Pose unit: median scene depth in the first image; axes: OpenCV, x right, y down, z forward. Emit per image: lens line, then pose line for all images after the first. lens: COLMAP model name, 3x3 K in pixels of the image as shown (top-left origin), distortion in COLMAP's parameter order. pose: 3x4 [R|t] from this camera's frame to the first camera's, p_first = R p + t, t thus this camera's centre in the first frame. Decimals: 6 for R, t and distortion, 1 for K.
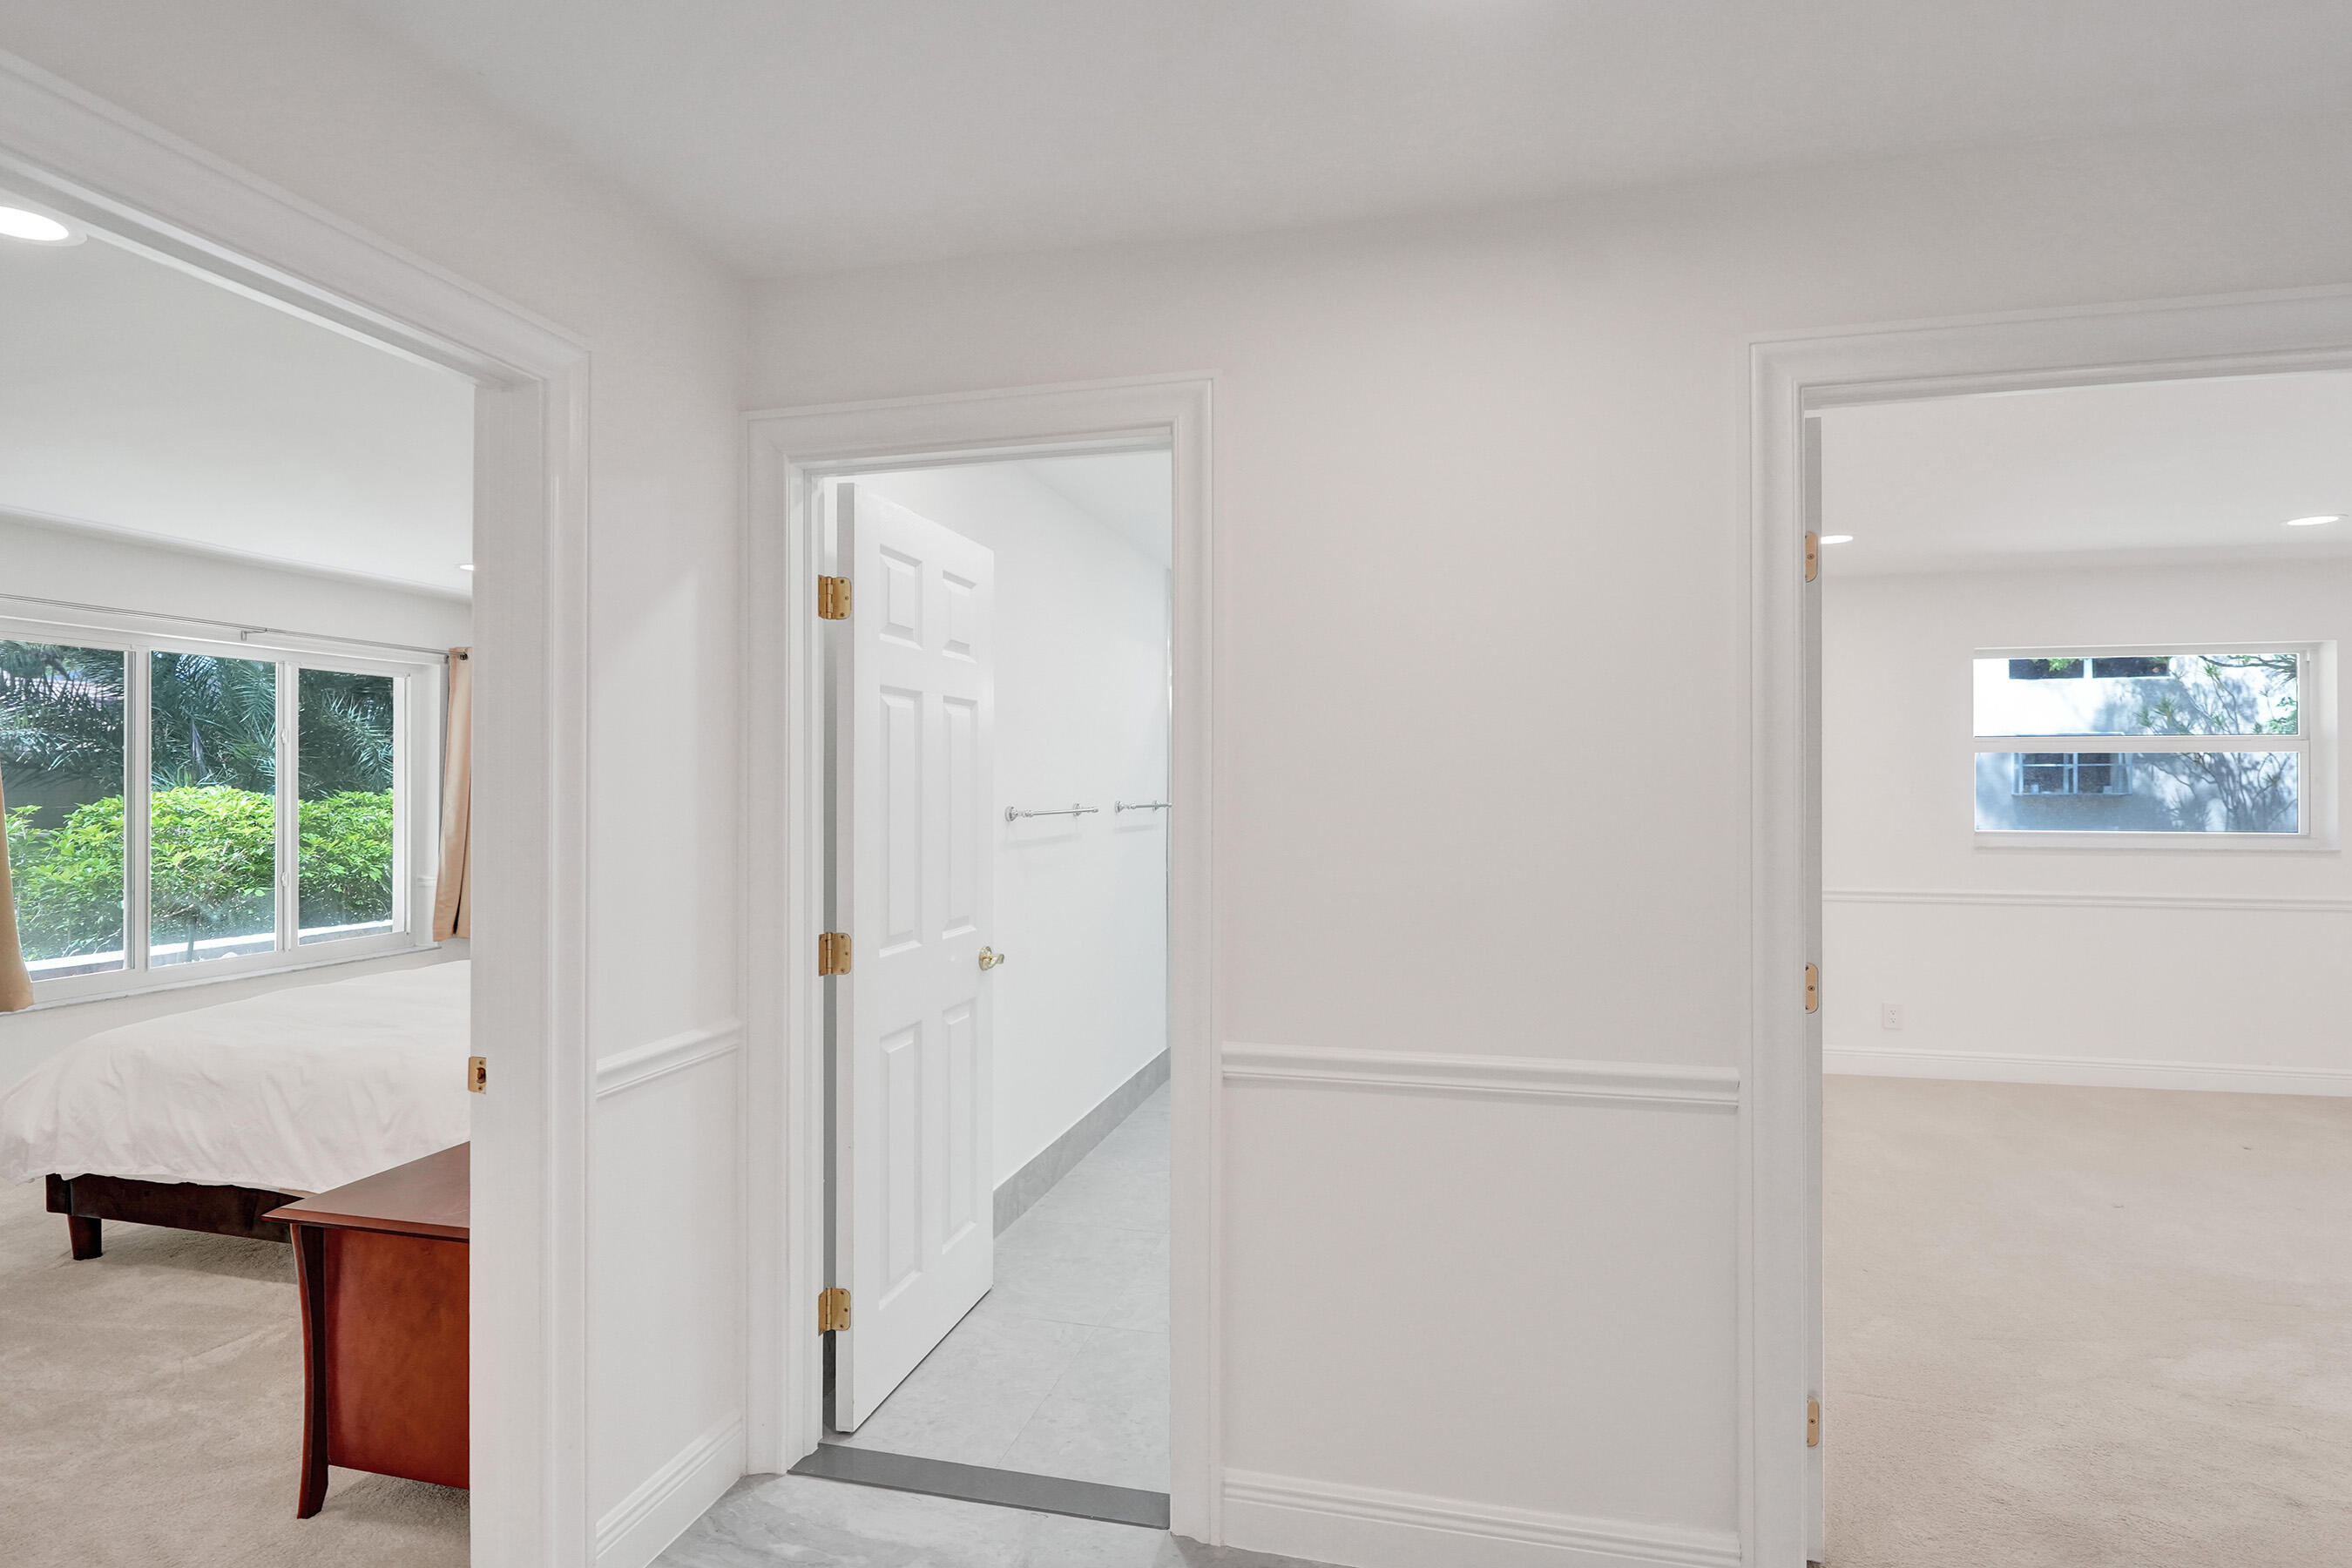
lens RADIAL K [[1227.4, 0, 1168.8], [0, 1227.4, 779.3], [0, 0, 1]] dist [0.001458, -0.003962]
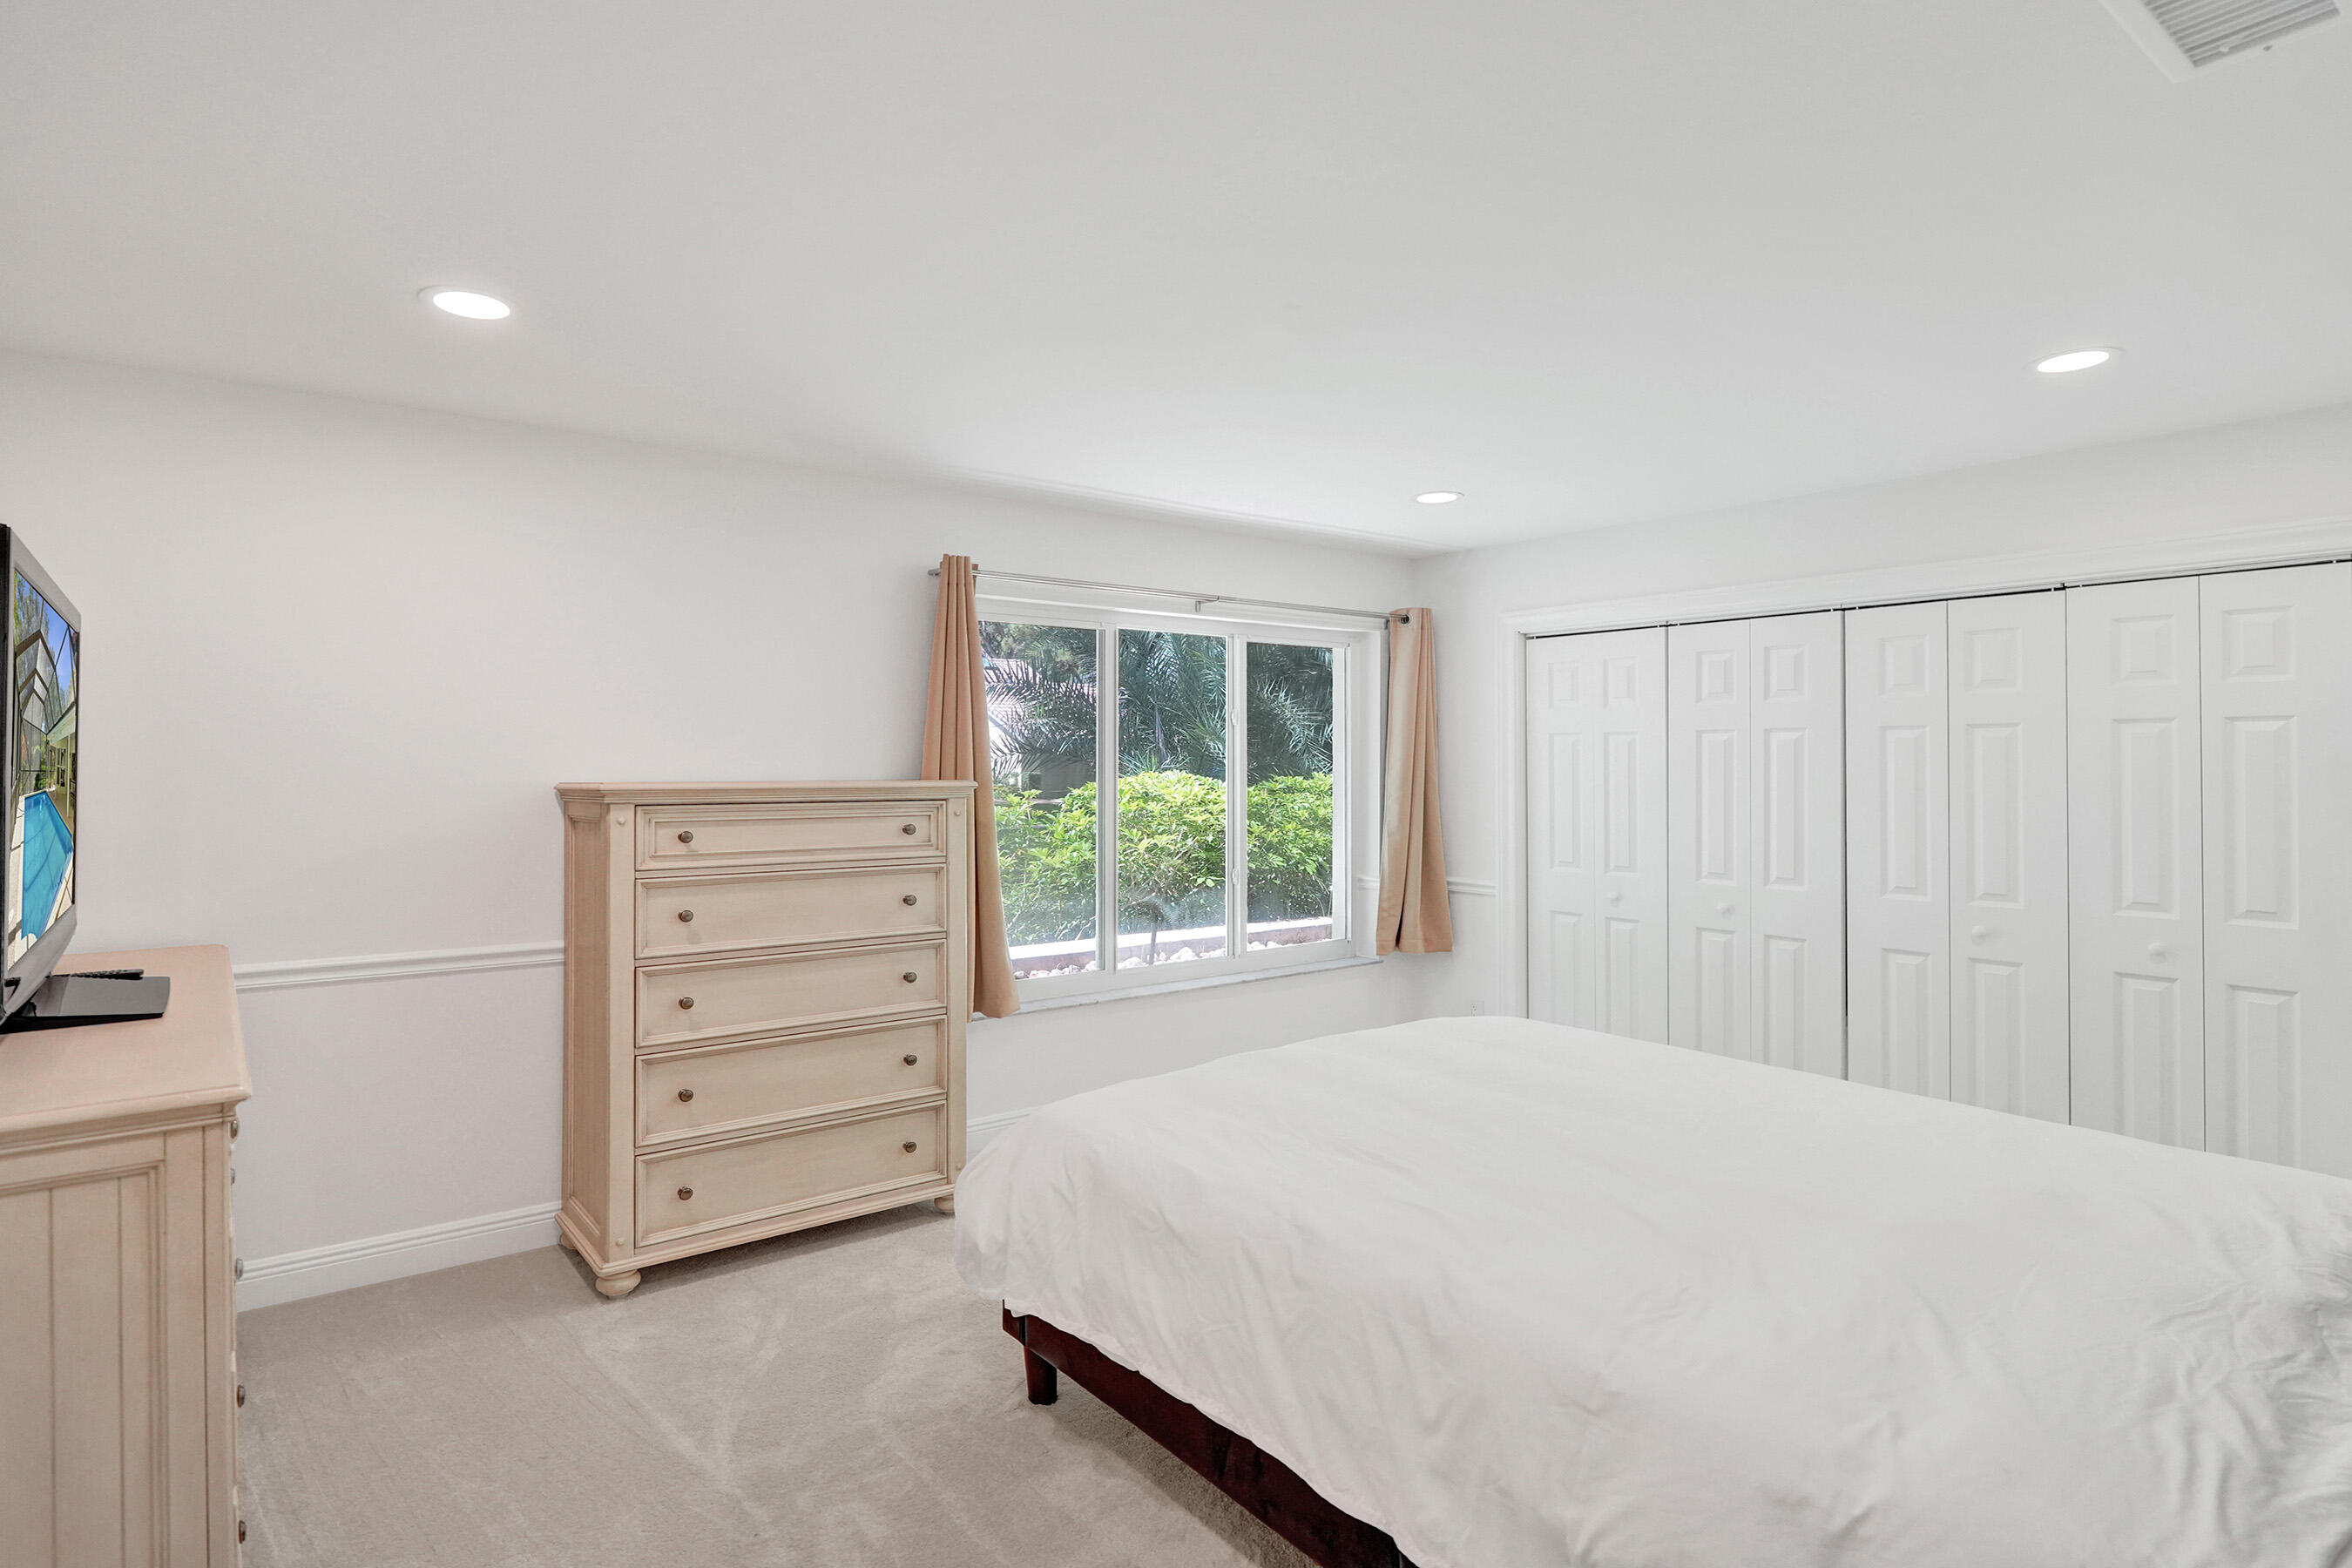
lens RADIAL K [[1227.4, 0, 1174.0], [0, 1227.4, 776.2], [0, 0, 1]] dist [0.001458, -0.003962]
pose [[0.790827, 0.006756, -0.612002, -0.188803], [0.001805, 0.999909, 0.013371, -0.003493], [0.612037, -0.011679, 0.790743, 0.240492]]
